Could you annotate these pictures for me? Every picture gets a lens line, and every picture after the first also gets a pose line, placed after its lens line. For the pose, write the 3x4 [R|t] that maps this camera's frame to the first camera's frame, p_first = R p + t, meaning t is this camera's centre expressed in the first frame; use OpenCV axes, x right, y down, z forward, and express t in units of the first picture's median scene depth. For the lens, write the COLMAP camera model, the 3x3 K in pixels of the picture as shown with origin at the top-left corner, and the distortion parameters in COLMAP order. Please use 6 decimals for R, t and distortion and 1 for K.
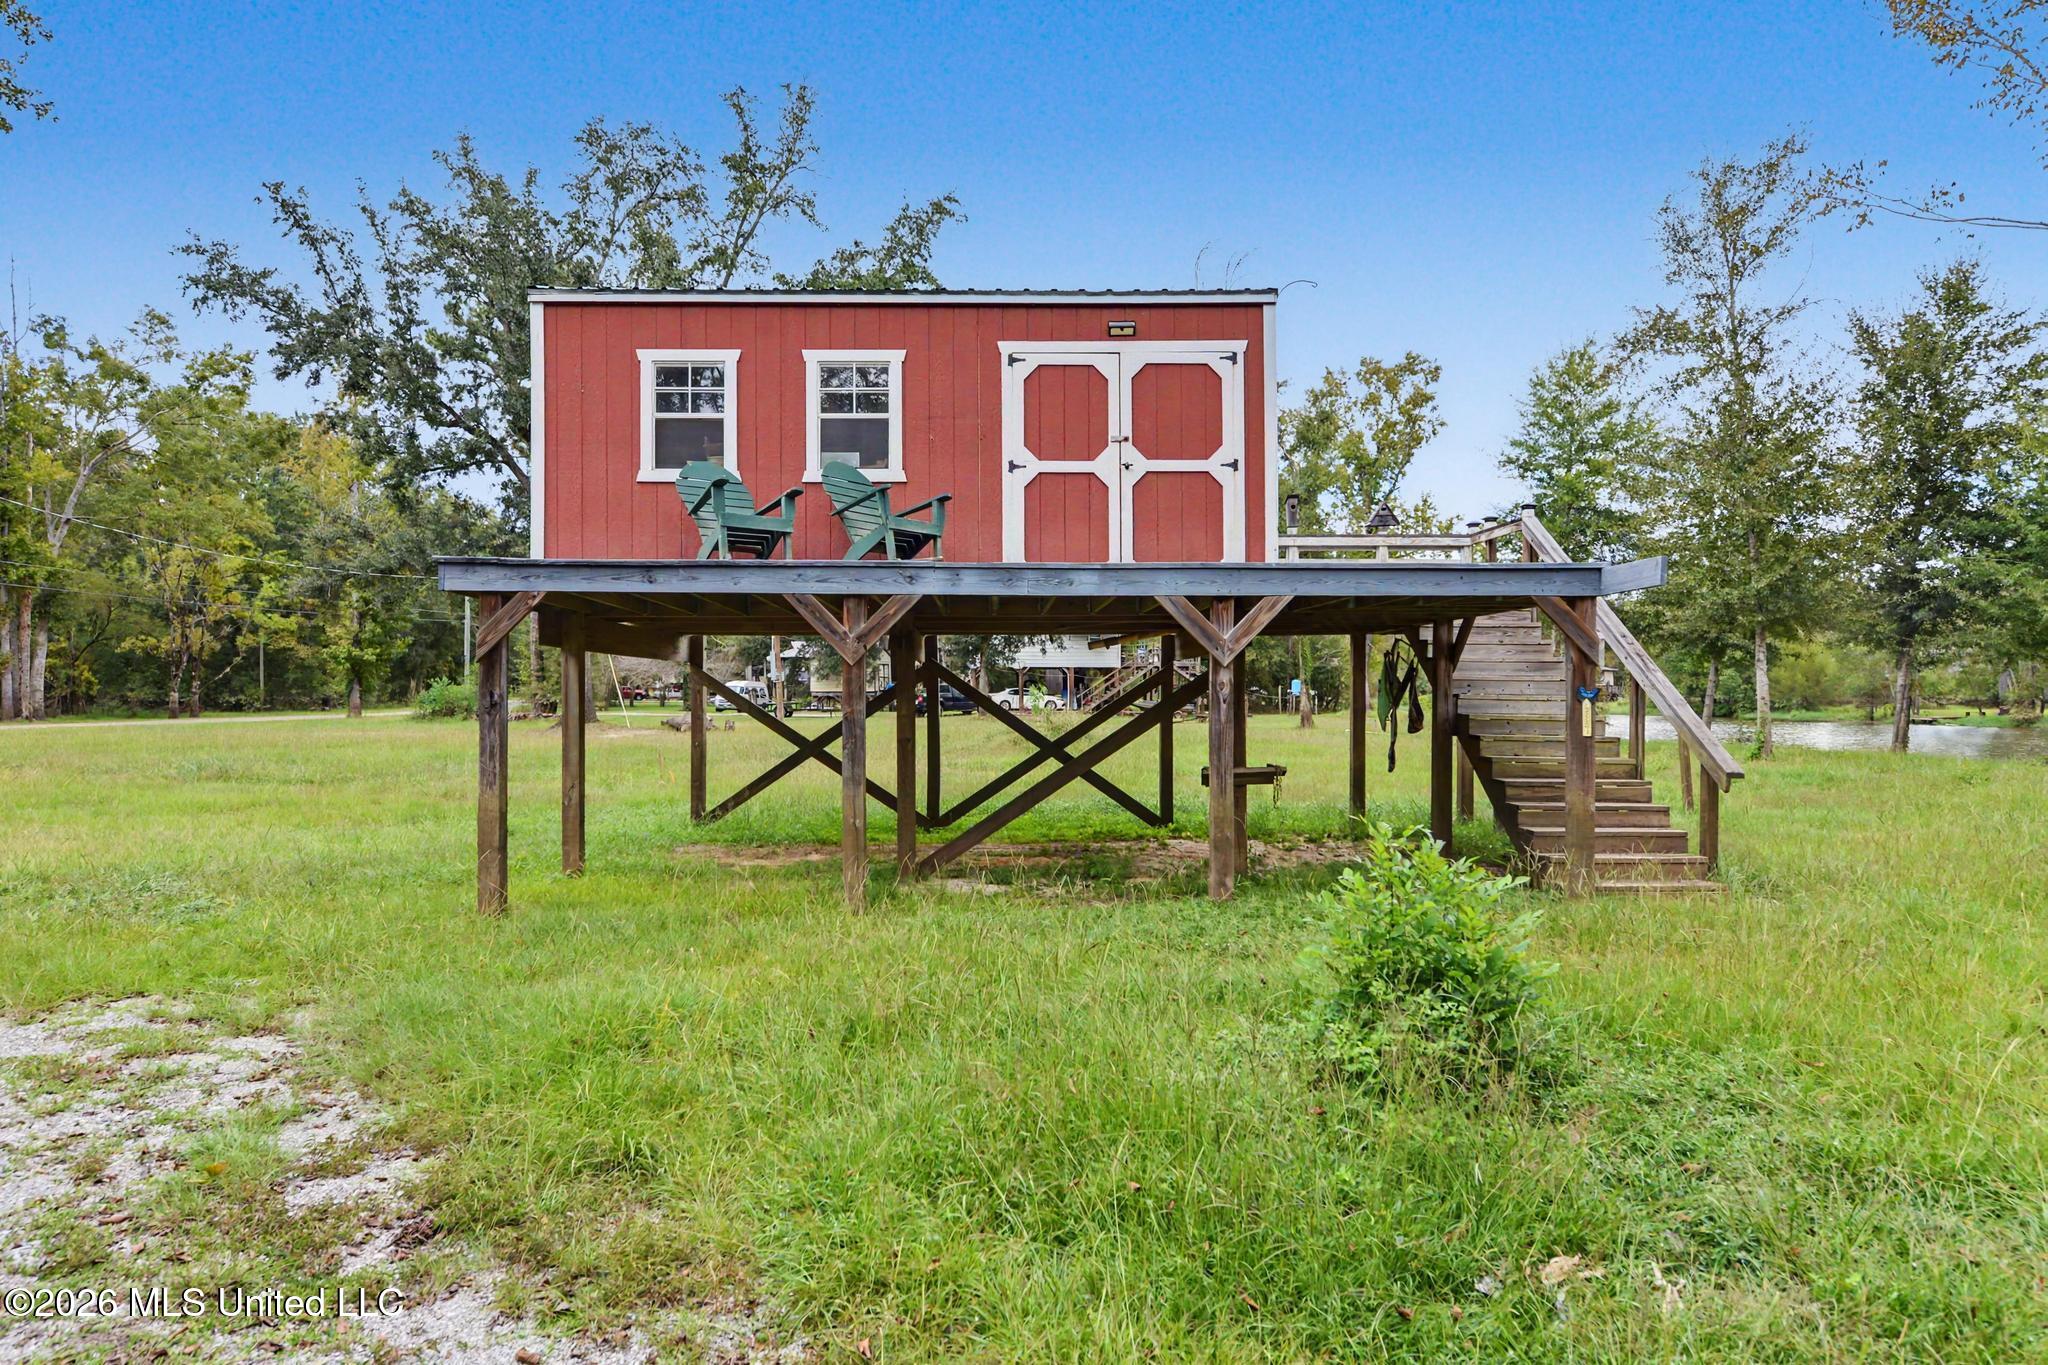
lens RADIAL K [[1223.6, 0, 1028.4], [0, 1223.6, 677.7], [0, 0, 1]] dist [-0.006025, 0.000840]
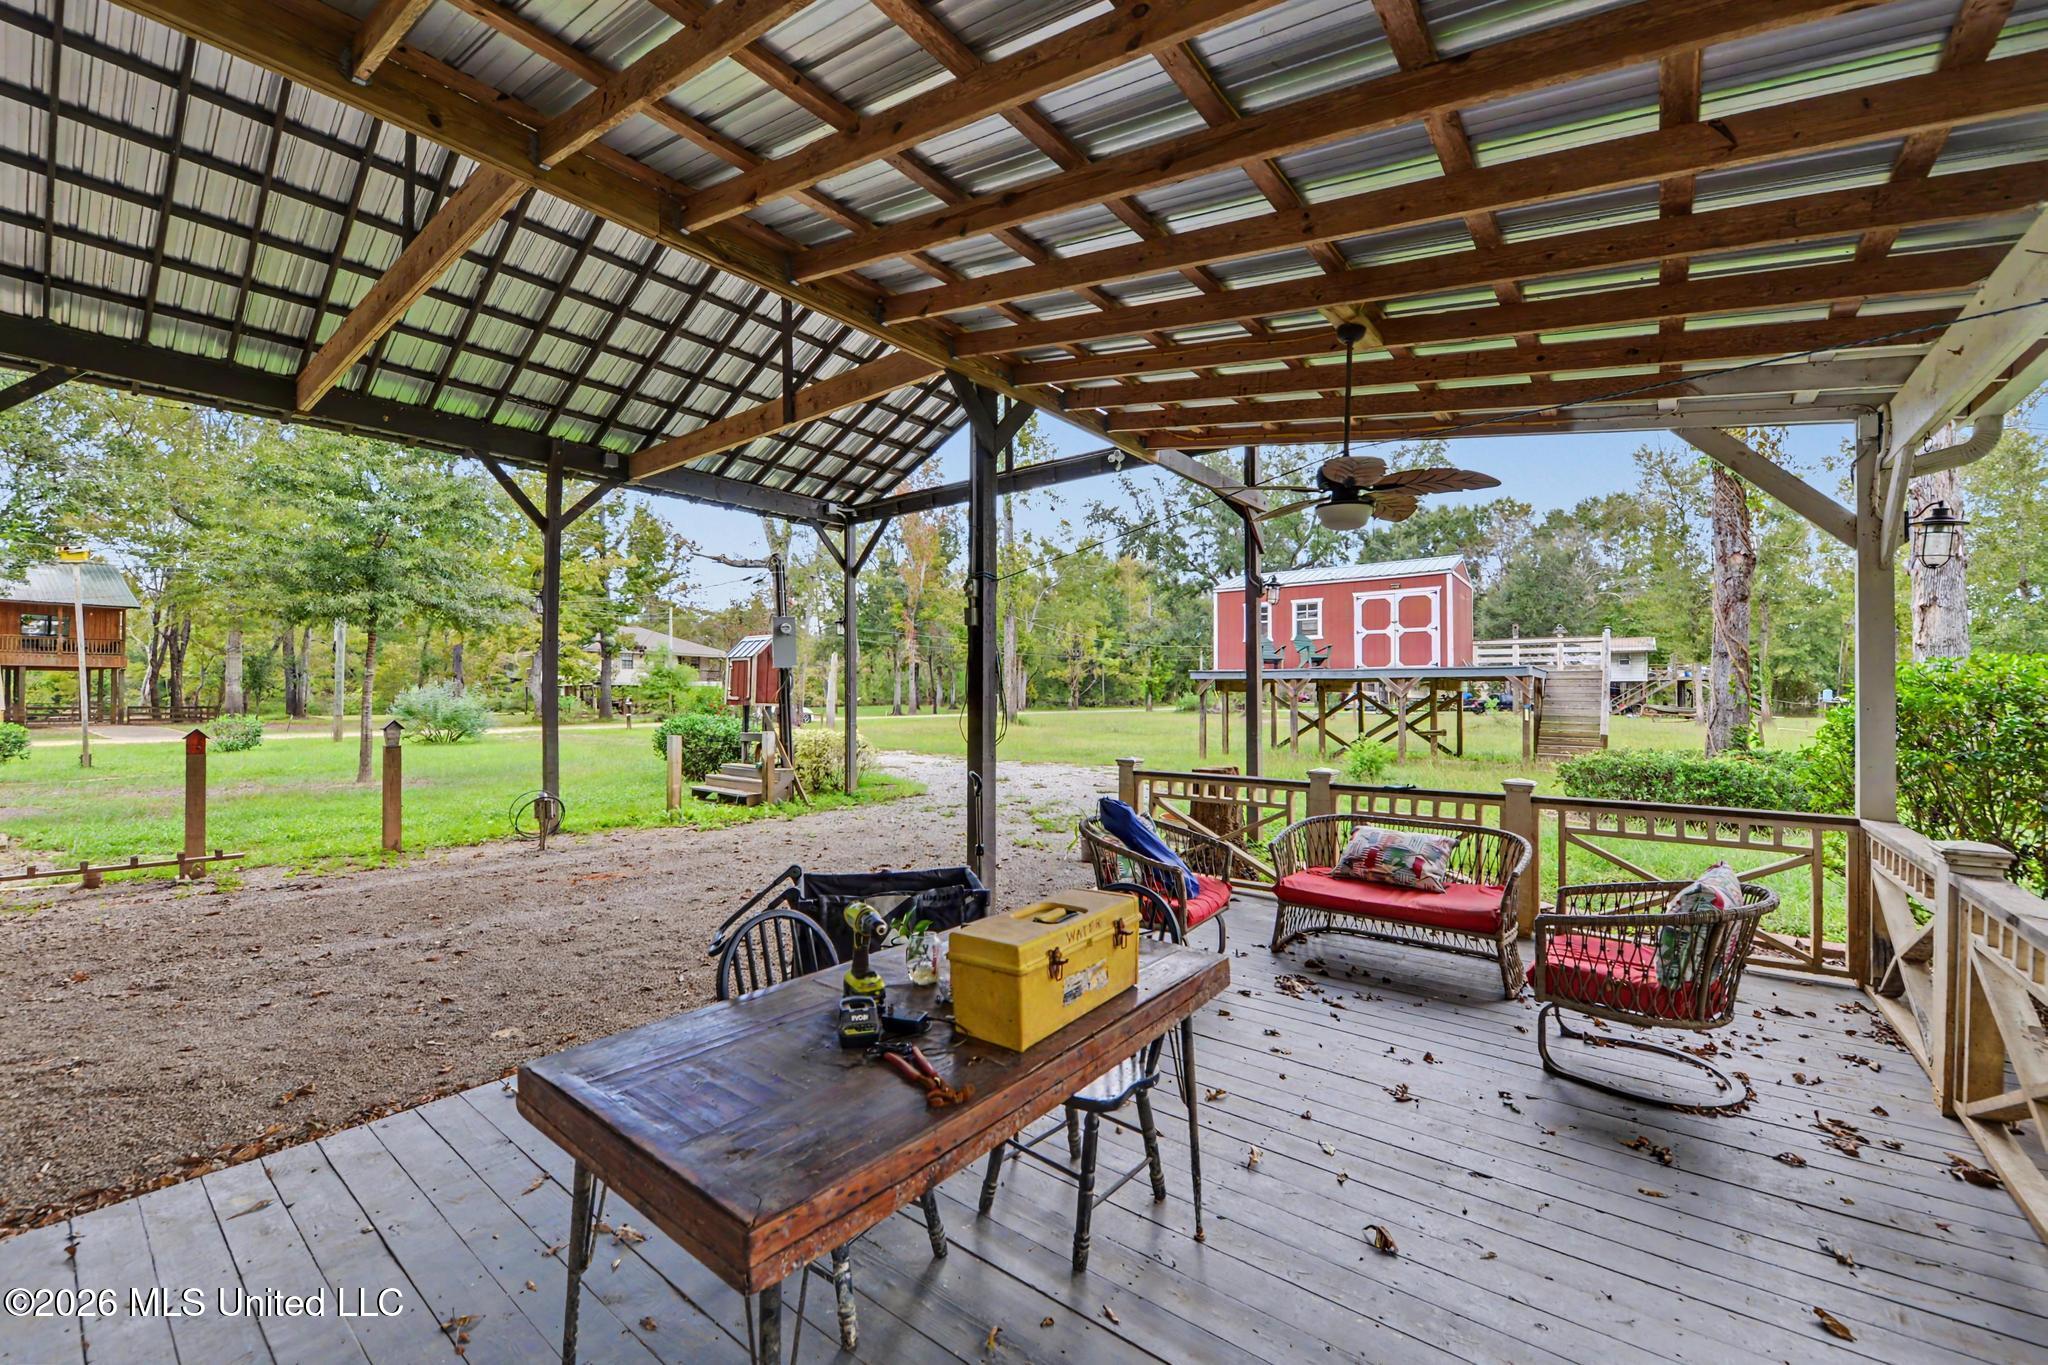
lens RADIAL K [[836.4, 0, 1026.6], [0, 836.4, 683.0], [0, 0, 1]] dist [-0.017259, -0.000911]
pose [[0.803678, -0.007616, -0.595016, 0.147314], [0.004871, 0.999969, -0.006220, -0.008406], [0.595045, 0.002101, 0.803690, -0.315978]]
